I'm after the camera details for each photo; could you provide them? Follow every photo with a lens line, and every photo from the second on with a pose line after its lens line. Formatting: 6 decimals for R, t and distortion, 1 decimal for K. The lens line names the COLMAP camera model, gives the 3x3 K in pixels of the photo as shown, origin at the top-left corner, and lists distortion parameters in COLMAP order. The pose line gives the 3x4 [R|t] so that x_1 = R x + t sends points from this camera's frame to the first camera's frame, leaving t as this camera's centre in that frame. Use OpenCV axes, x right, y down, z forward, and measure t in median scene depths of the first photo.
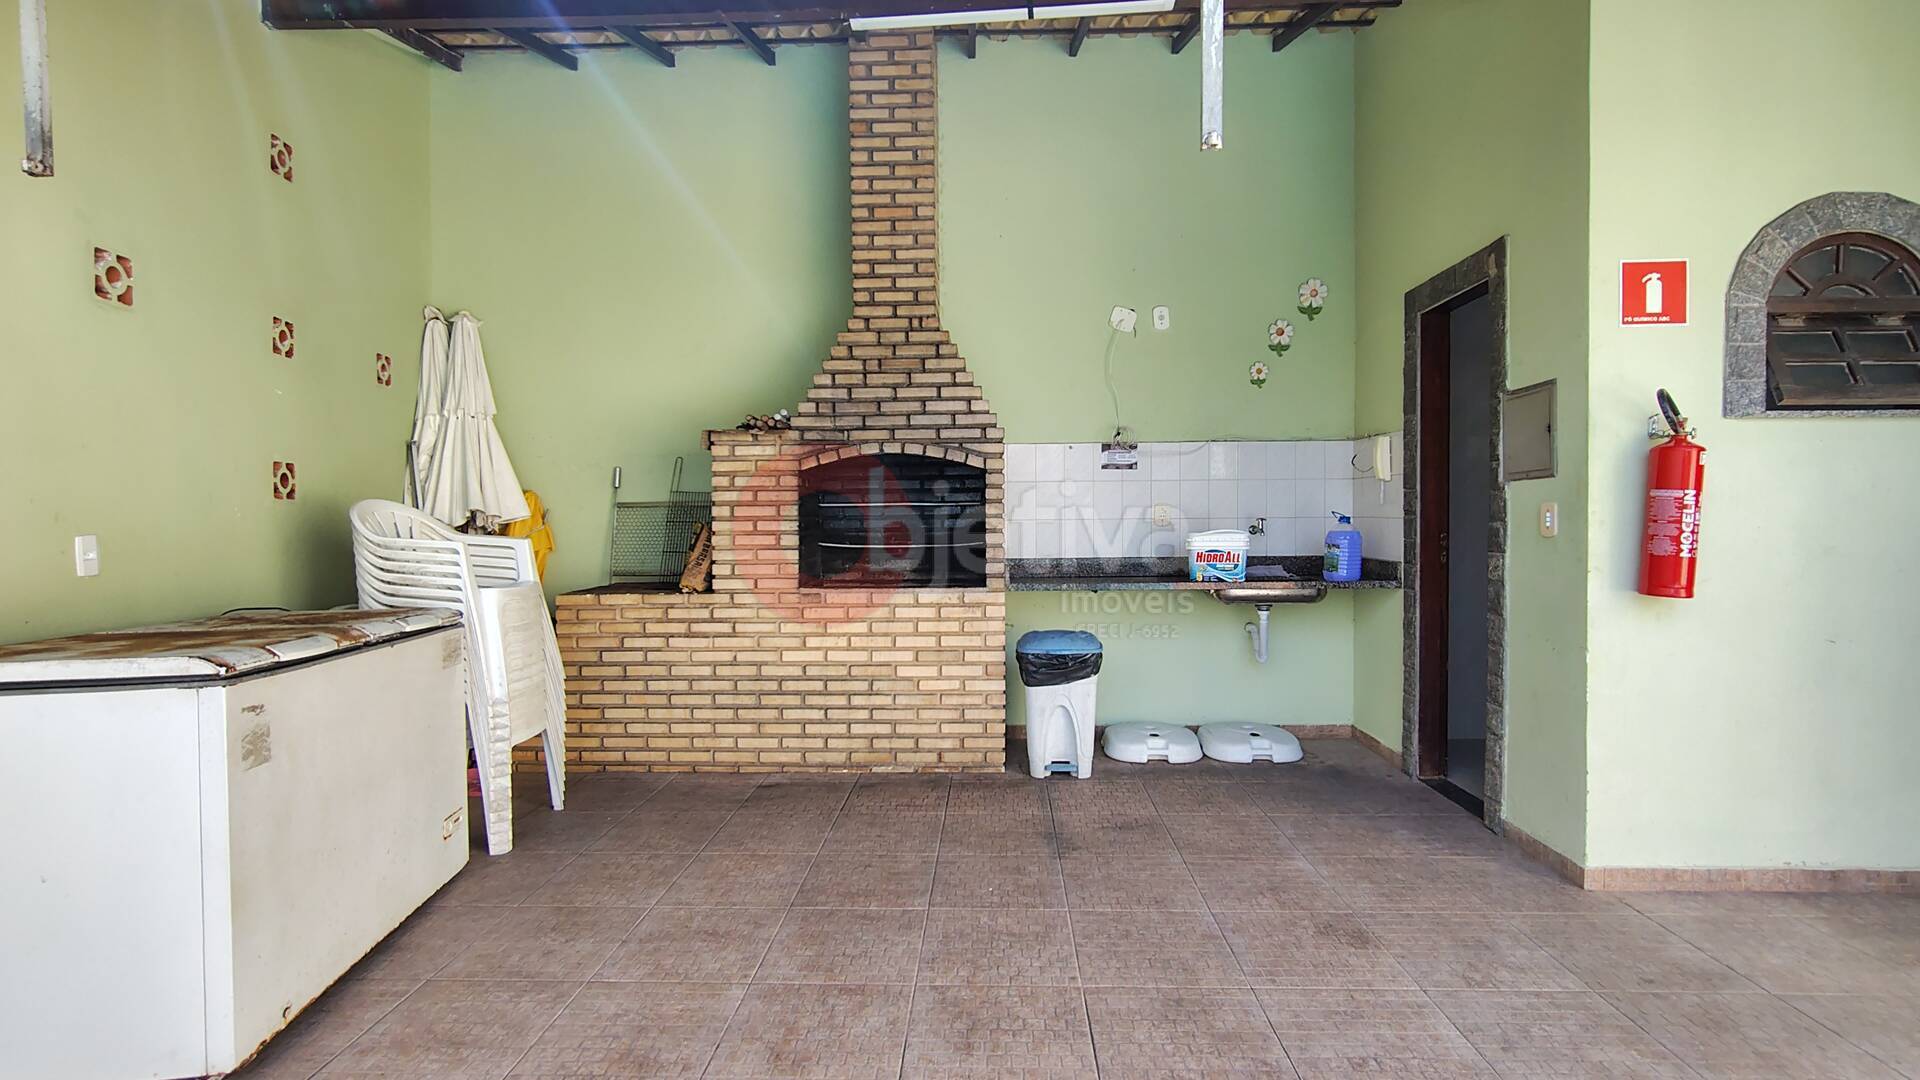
lens RADIAL K [[876.9, 0, 962.6], [0, 876.9, 537.0], [0, 0, 1]] dist [0.000570, -0.000014]
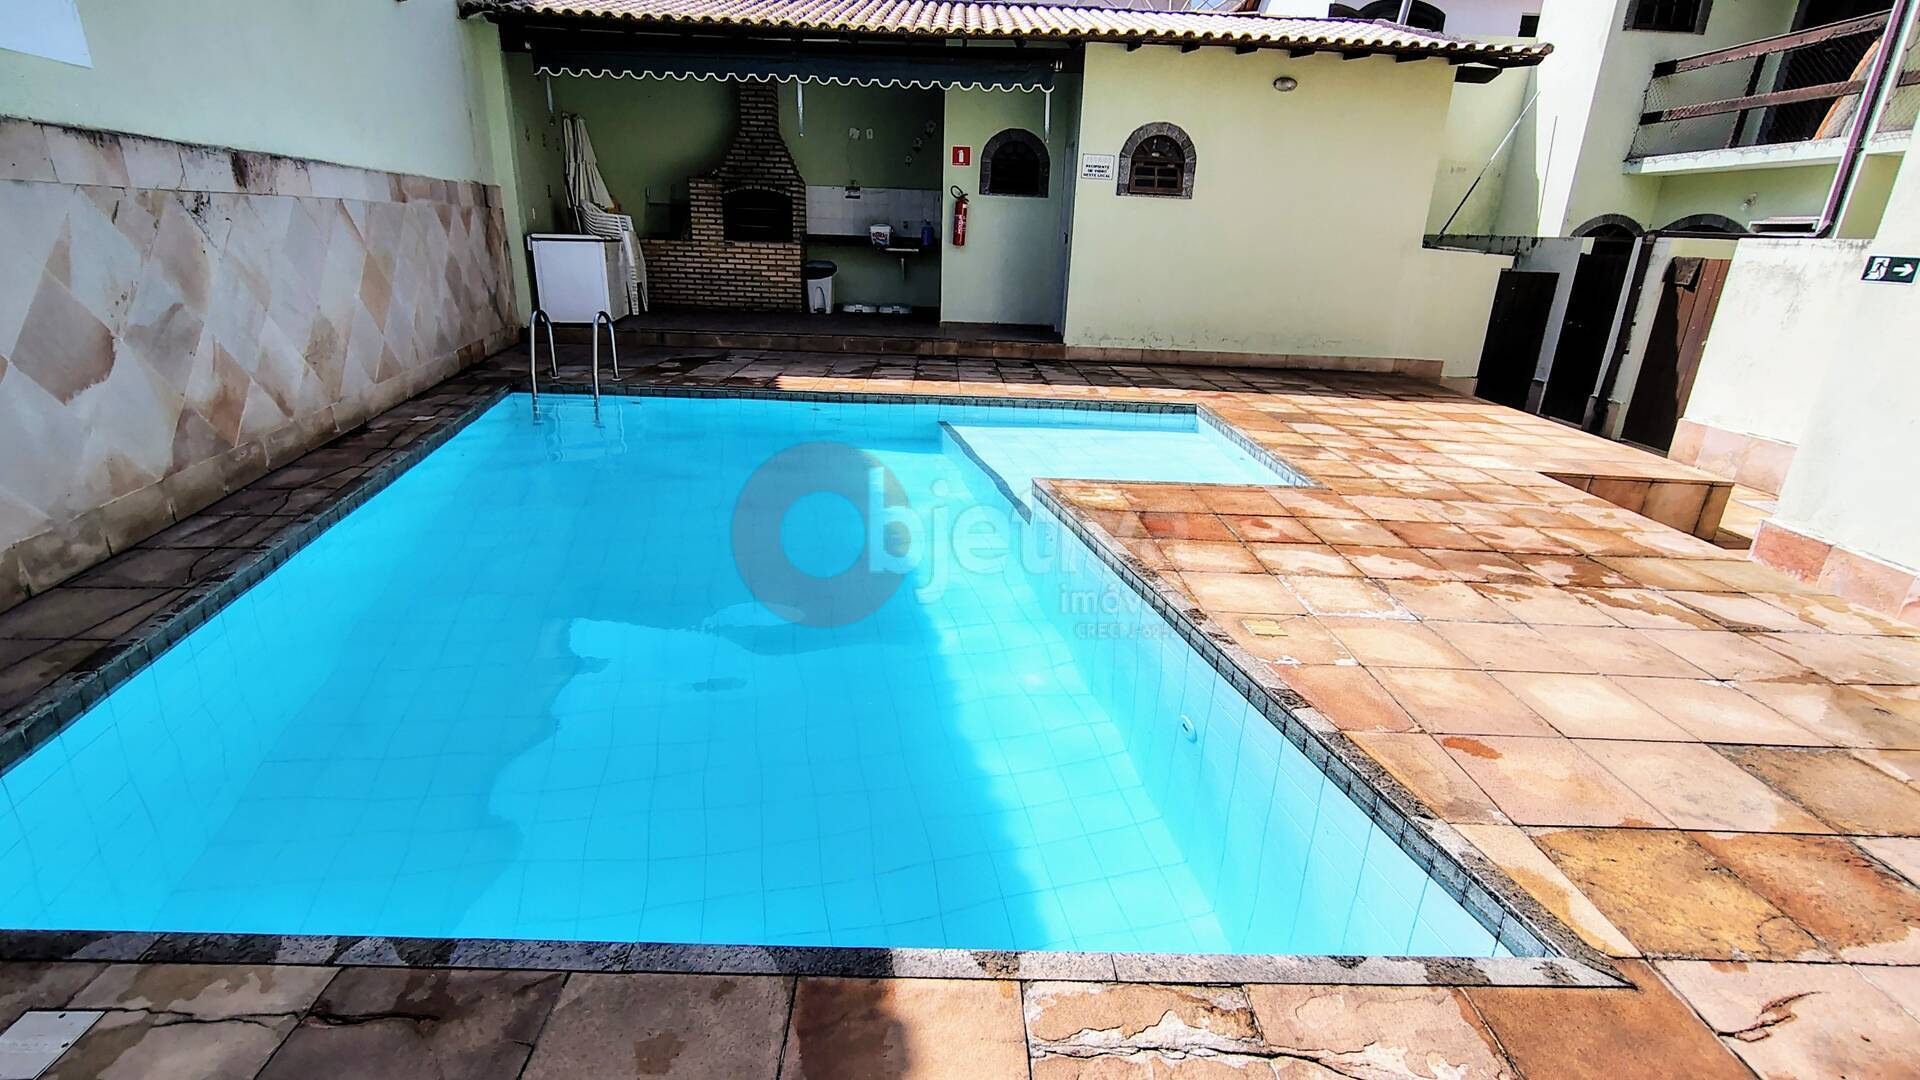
lens RADIAL K [[876.9, 0, 962.8], [0, 876.9, 542.5], [0, 0, 1]] dist [0.000570, -0.000014]
pose [[0.996904, 0.018819, 0.076347, 0.371024], [-0.041694, 0.949719, 0.310314, 0.076628], [-0.066669, -0.312536, 0.947563, -1.983211]]
